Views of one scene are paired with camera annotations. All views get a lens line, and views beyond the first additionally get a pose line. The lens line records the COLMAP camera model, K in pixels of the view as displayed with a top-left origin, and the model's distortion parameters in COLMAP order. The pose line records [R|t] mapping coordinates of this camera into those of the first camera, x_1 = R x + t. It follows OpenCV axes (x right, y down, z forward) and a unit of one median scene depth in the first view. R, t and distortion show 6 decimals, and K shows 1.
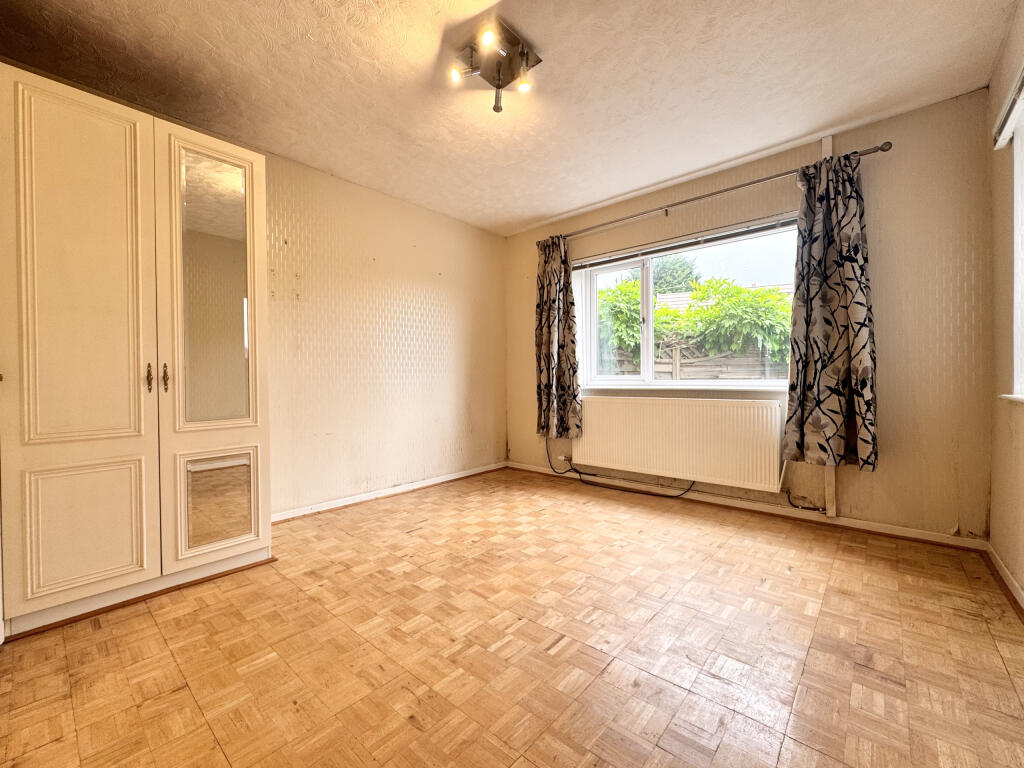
lens RADIAL K [[405.3, 0, 514.1], [0, 405.3, 386.3], [0, 0, 1]] dist [-0.001212, 0.000009]
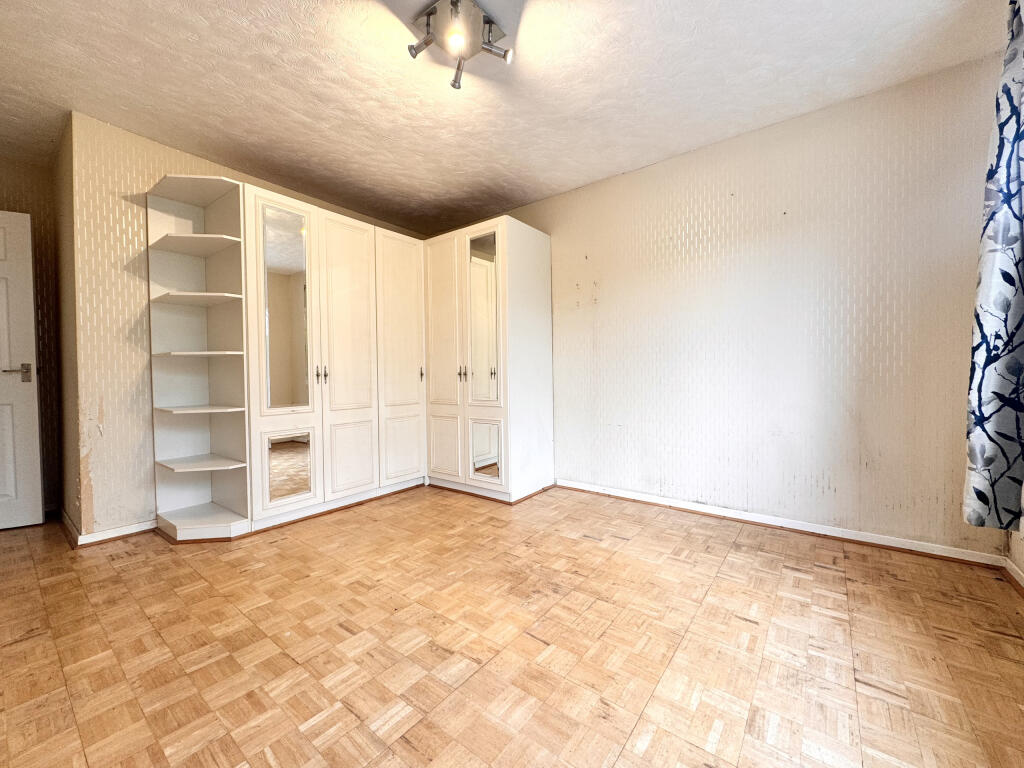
lens RADIAL K [[405.3, 0, 514.4], [0, 405.3, 377.9], [0, 0, 1]] dist [-0.001212, 0.000009]
pose [[0.080194, 0.015794, -0.996654, 0.564587], [-0.007459, 0.999856, 0.015245, -0.017799], [0.996751, 0.006211, 0.080300, 0.647409]]
